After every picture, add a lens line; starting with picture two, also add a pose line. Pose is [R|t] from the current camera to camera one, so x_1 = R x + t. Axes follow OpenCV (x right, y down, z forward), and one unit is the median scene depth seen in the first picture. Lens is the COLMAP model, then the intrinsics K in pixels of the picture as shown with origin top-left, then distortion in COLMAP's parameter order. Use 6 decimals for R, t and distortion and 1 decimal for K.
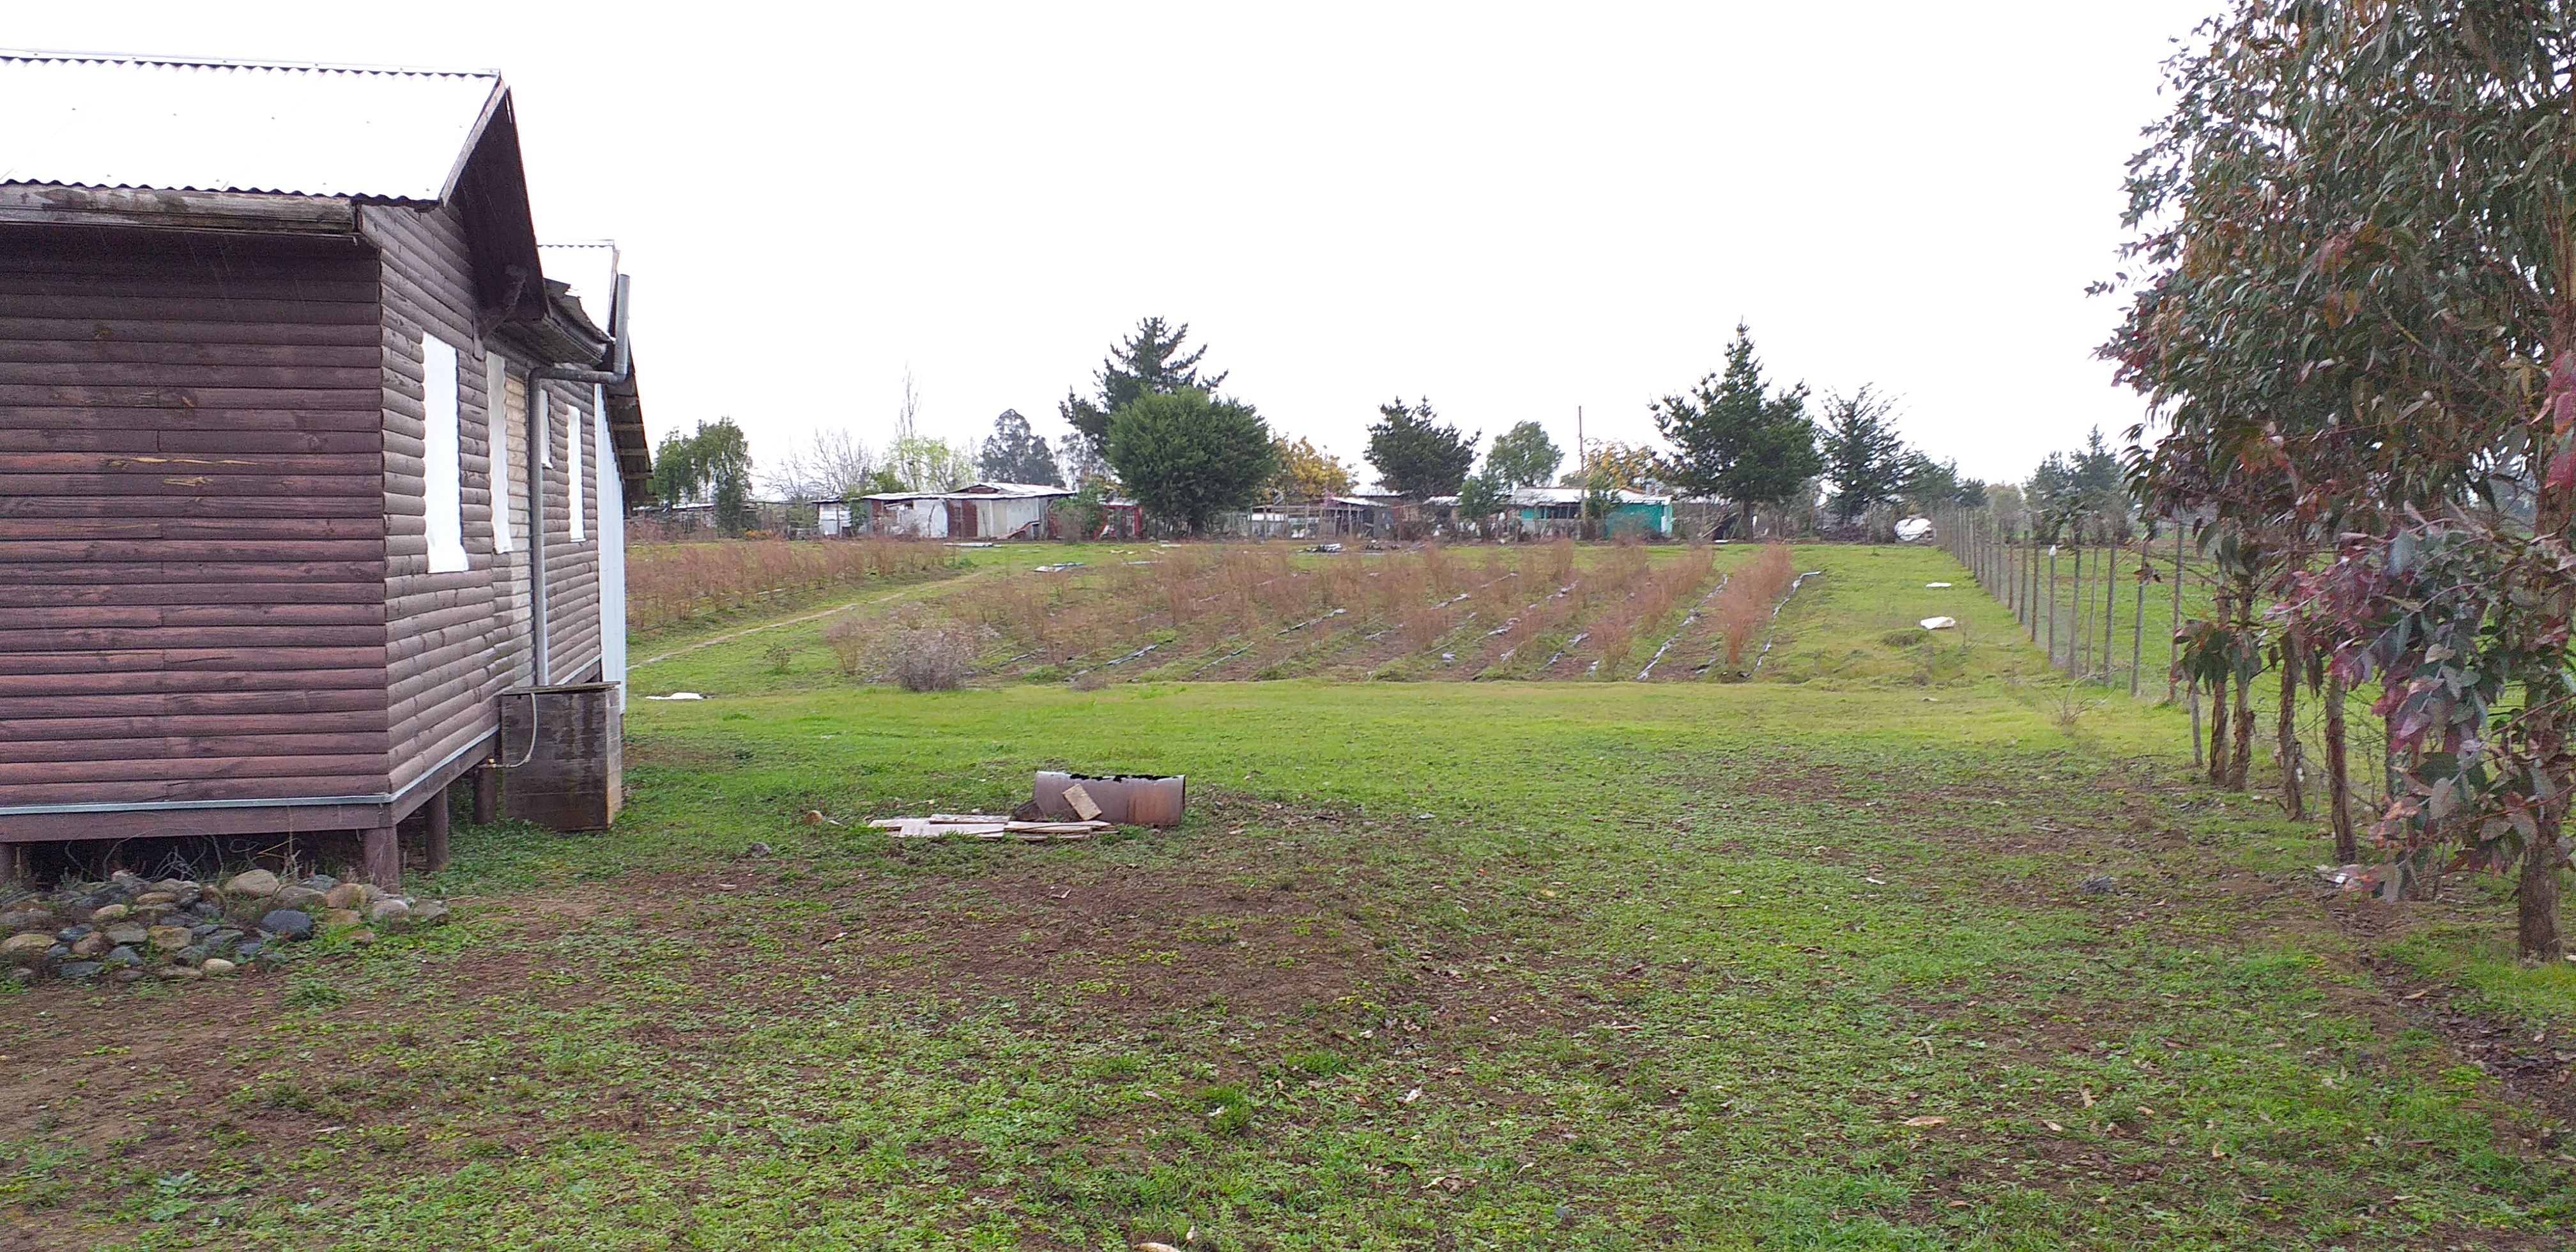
lens RADIAL K [[2051.2, 0, 1222.0], [0, 2051.2, 622.2], [0, 0, 1]] dist [0.164140, -0.211887]
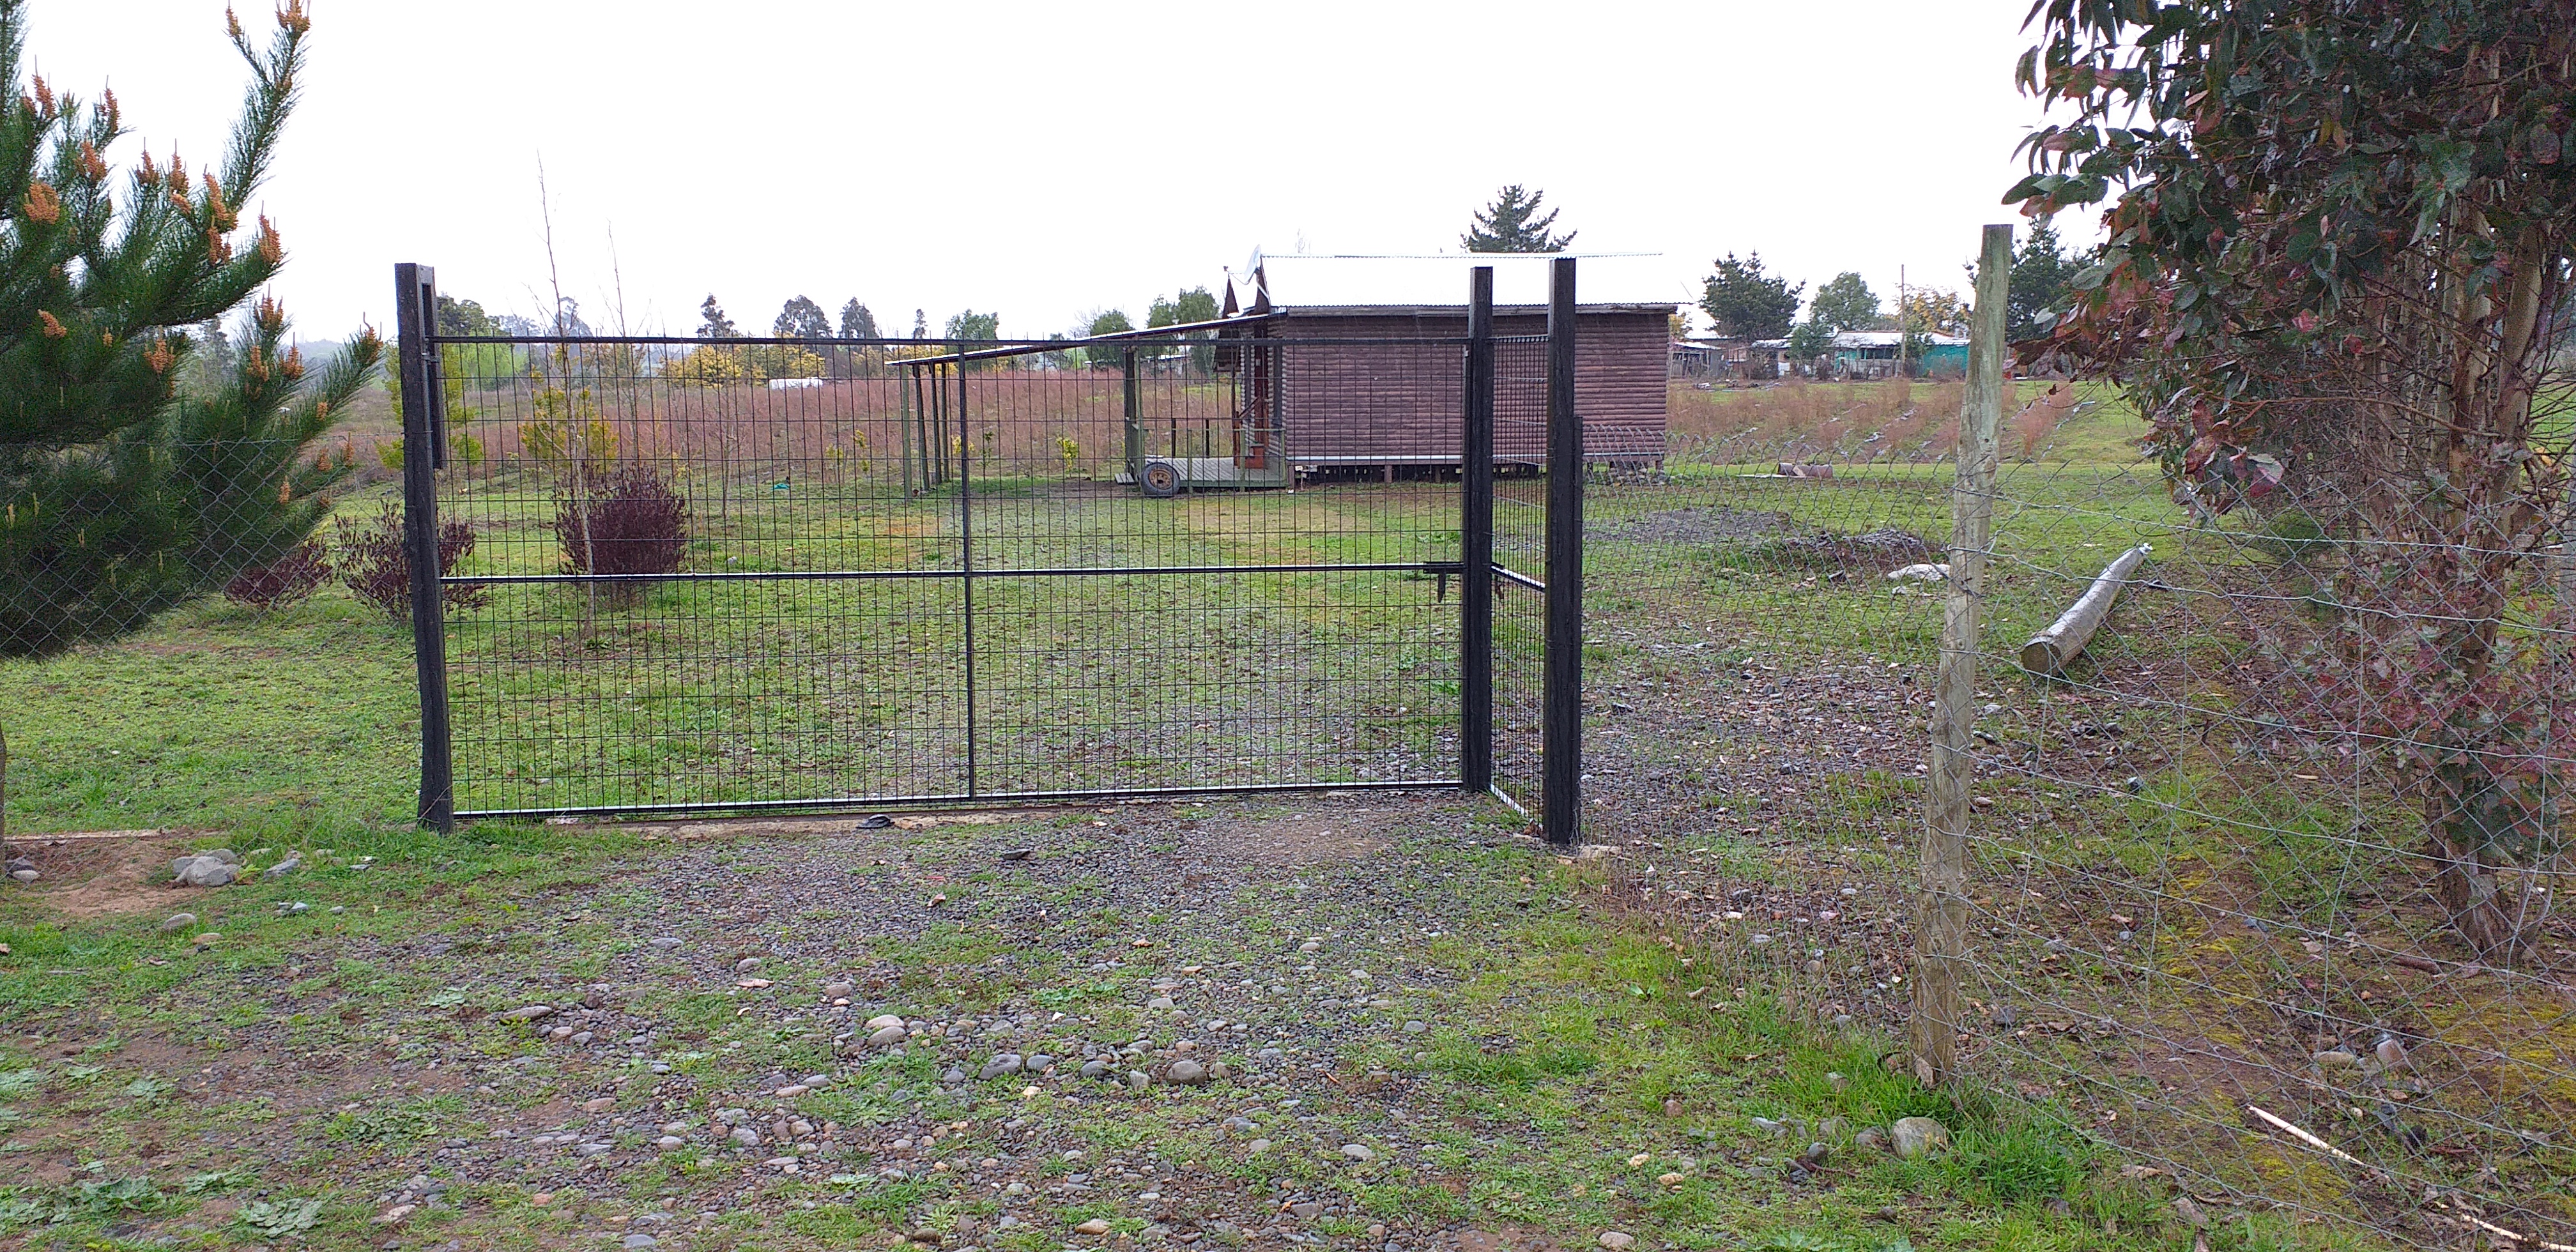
lens RADIAL K [[1976.2, 0, 1184.2], [0, 1976.2, 632.5], [0, 0, 1]] dist [-0.010176, -0.003118]
pose [[0.986947, 0.010256, -0.160717, -0.051491], [0.003774, 0.996223, 0.086752, 0.007092], [0.160999, -0.086226, 0.983181, -0.210364]]
